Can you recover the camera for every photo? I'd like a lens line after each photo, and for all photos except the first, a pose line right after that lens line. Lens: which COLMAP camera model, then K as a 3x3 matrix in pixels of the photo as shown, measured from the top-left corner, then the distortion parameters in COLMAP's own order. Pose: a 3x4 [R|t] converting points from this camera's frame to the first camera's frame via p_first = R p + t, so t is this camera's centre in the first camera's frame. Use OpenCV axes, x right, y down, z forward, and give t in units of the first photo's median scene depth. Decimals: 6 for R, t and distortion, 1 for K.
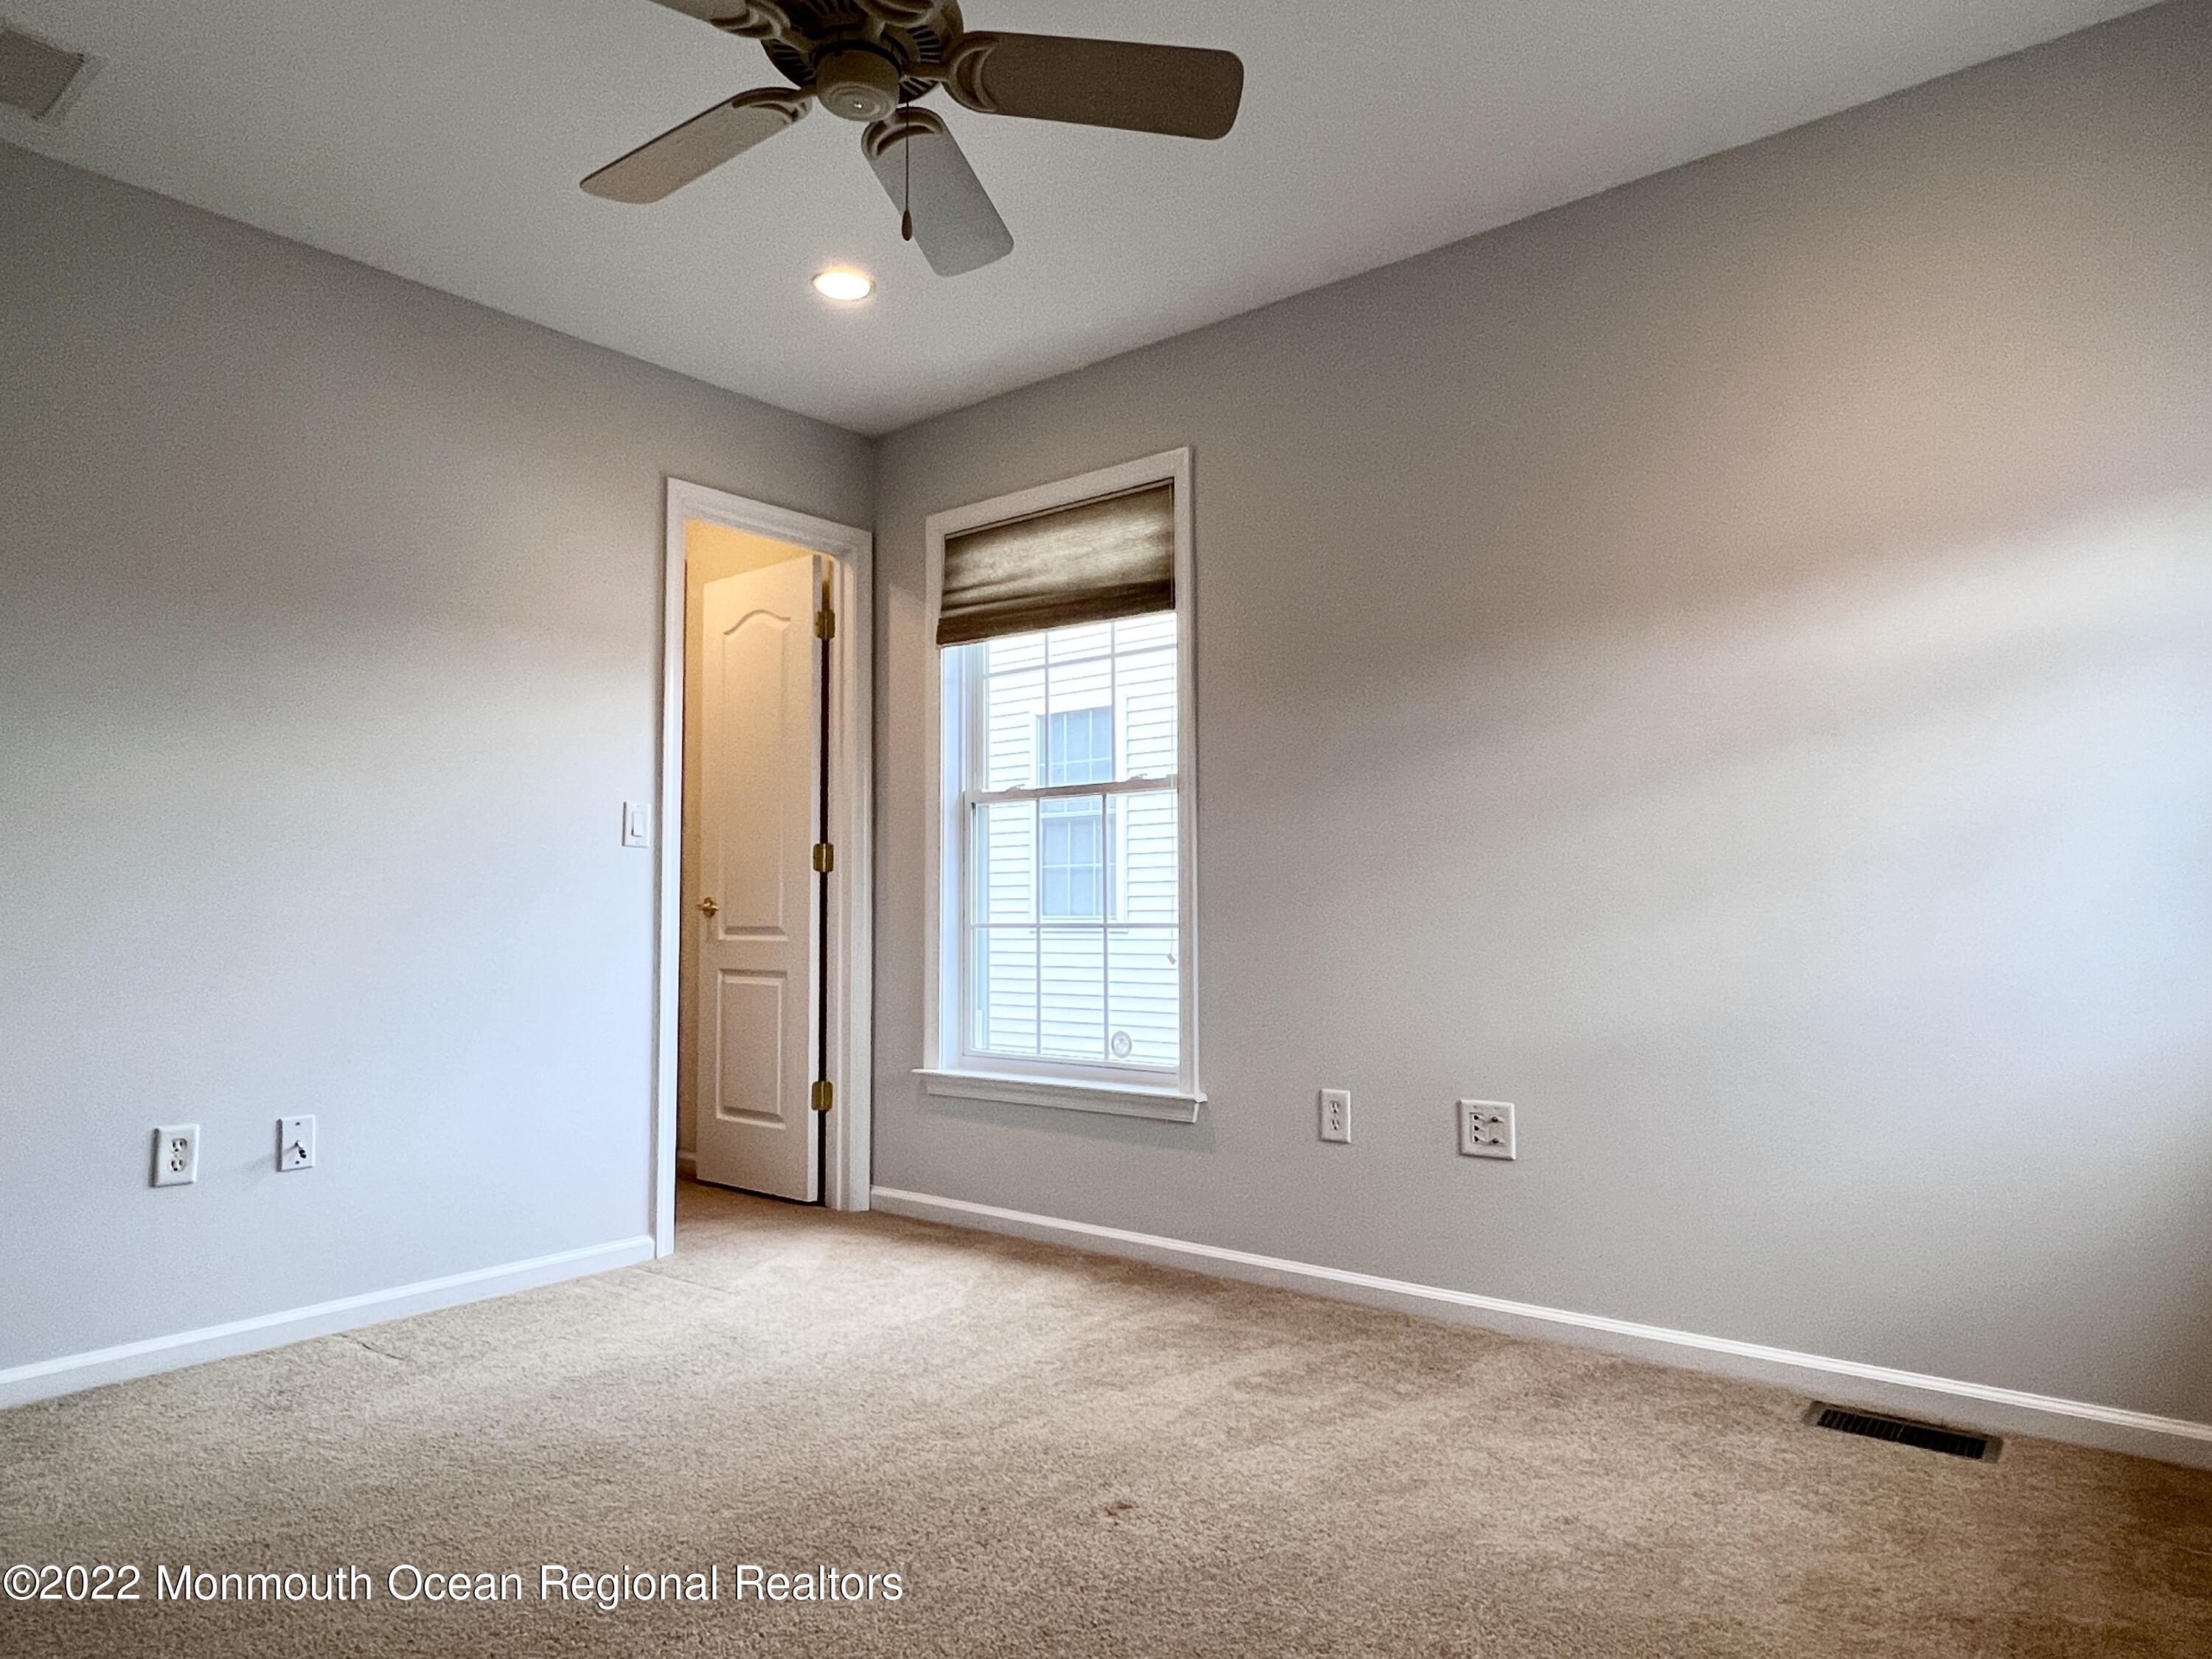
lens RADIAL K [[1353.6, 0, 1099.2], [0, 1353.6, 830.3], [0, 0, 1]] dist [0.004258, -0.028864]
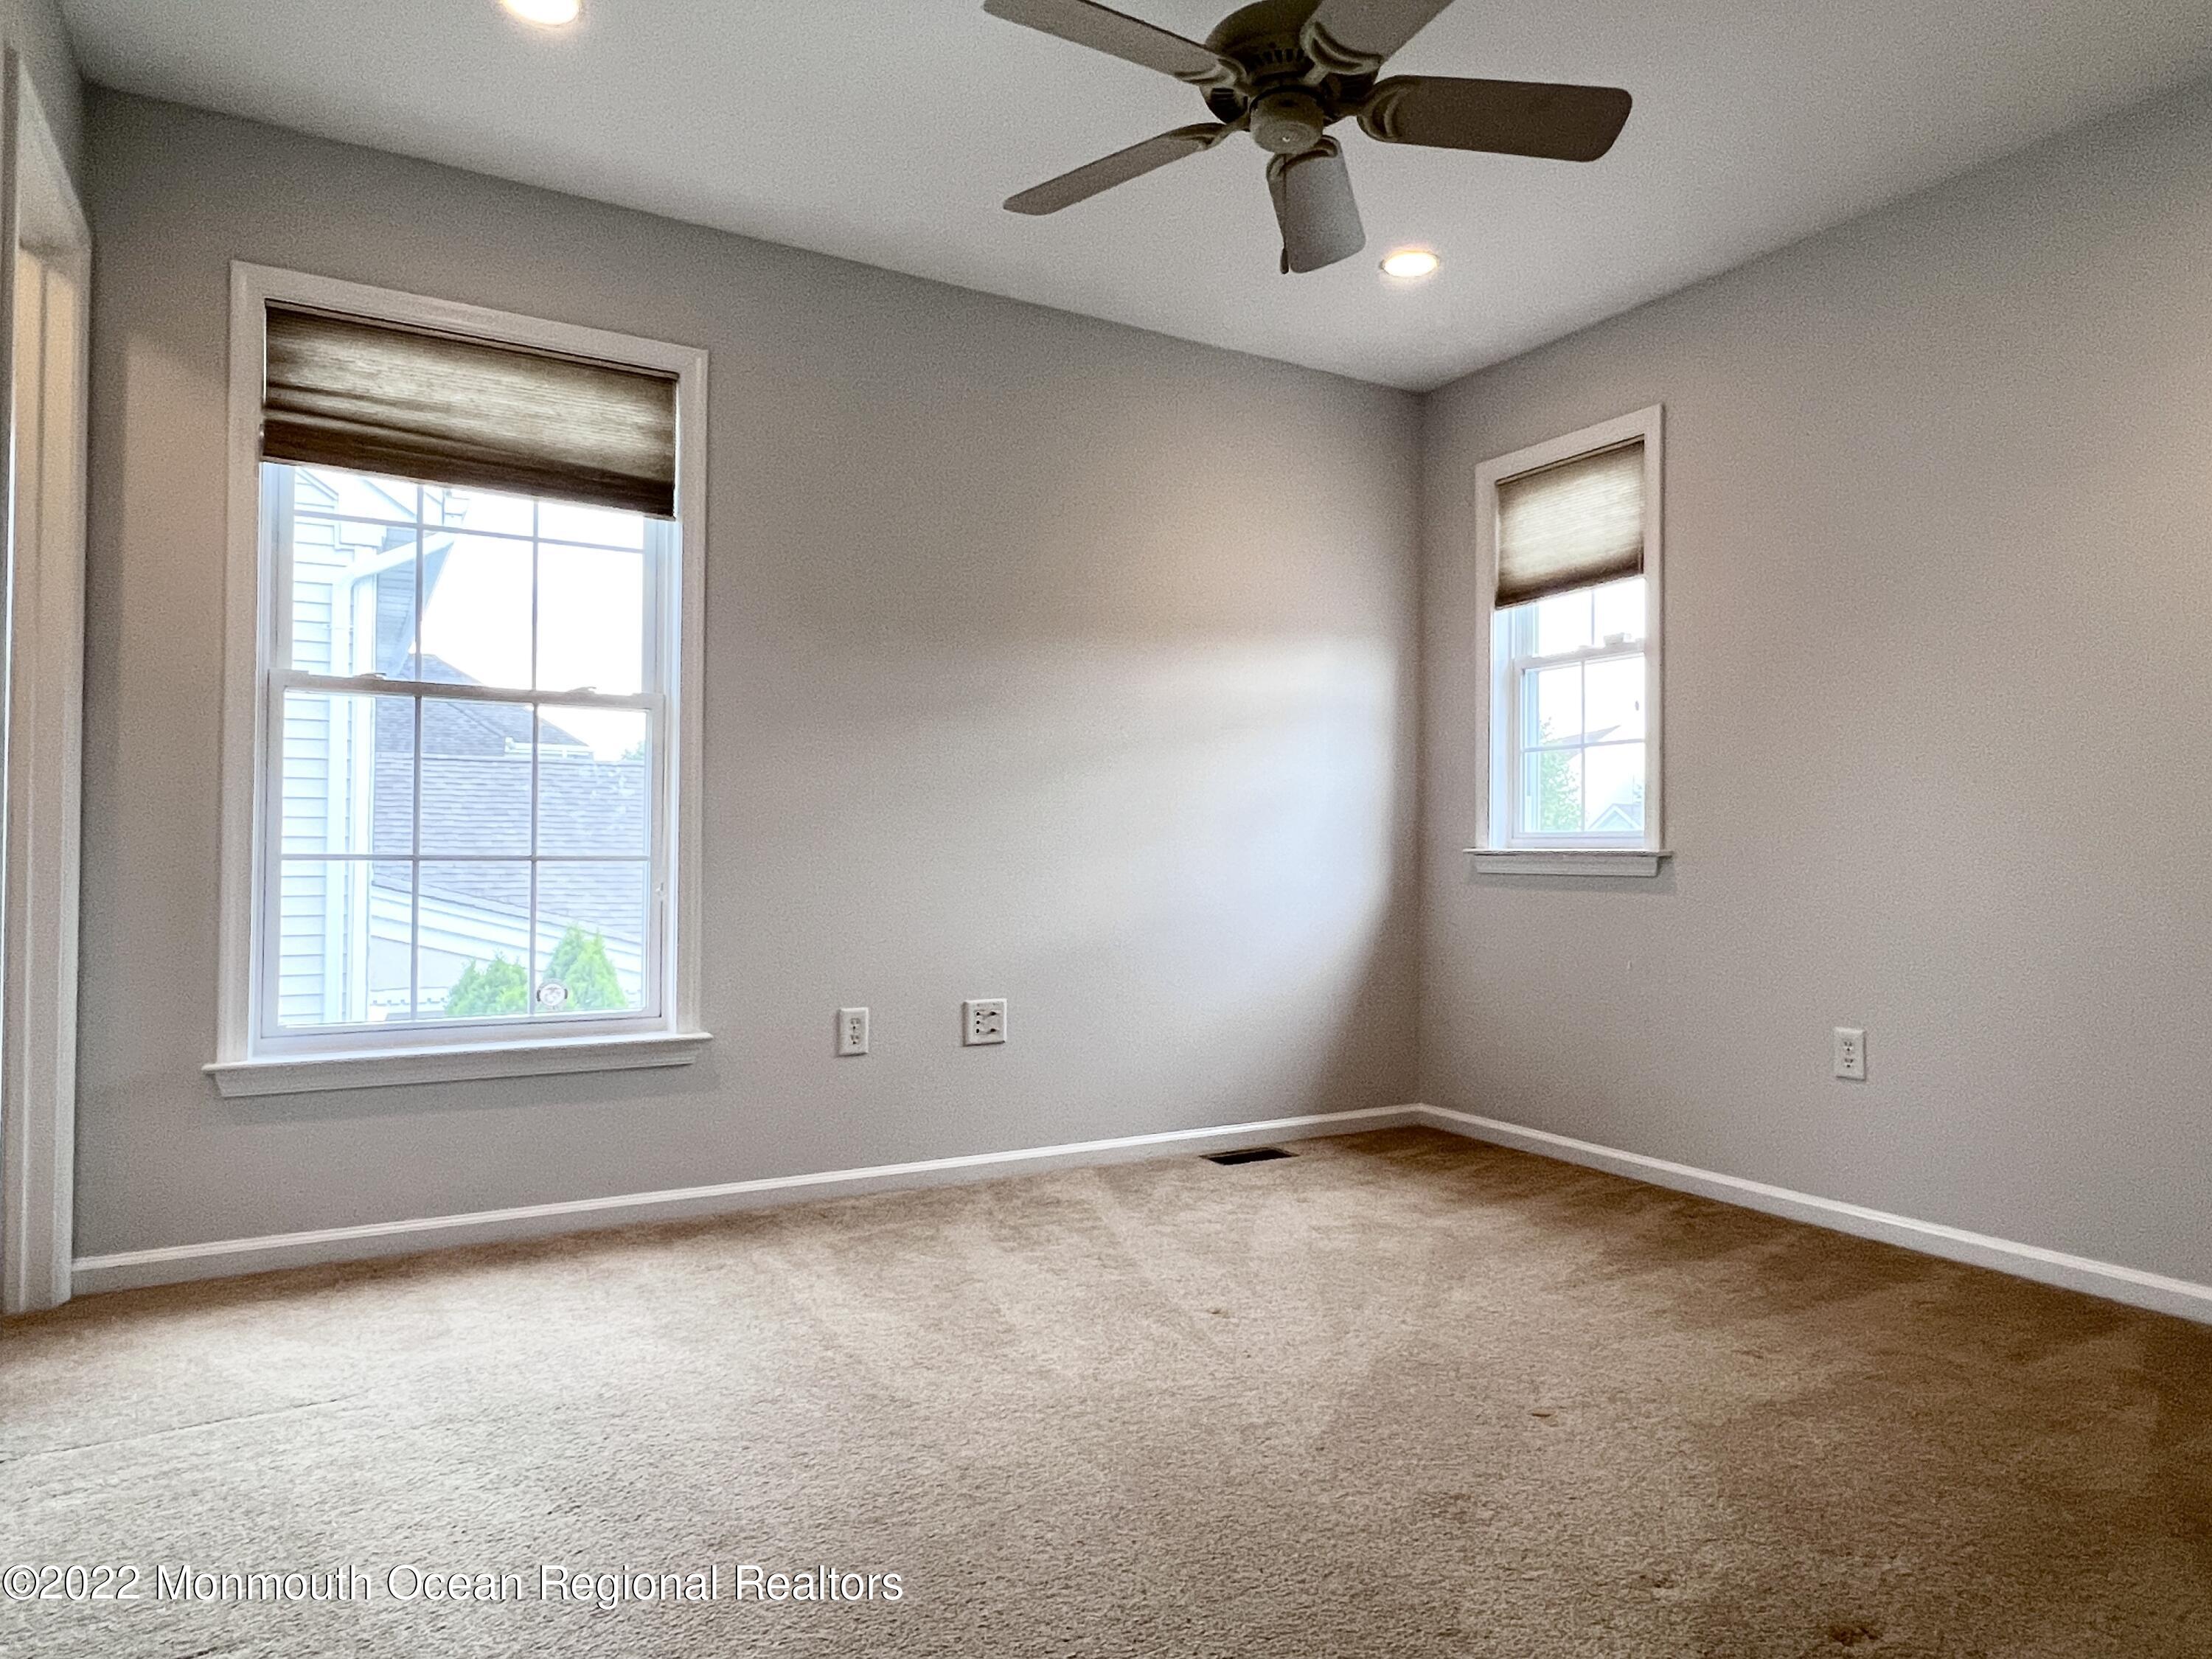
lens RADIAL K [[1353.6, 0, 1099.2], [0, 1353.6, 830.3], [0, 0, 1]] dist [0.004258, -0.028864]
pose [[0.353036, 0.022287, 0.935344, -0.756298], [-0.068940, 0.997618, 0.002249, 0.030048], [-0.933066, -0.065276, 0.353732, 0.417124]]
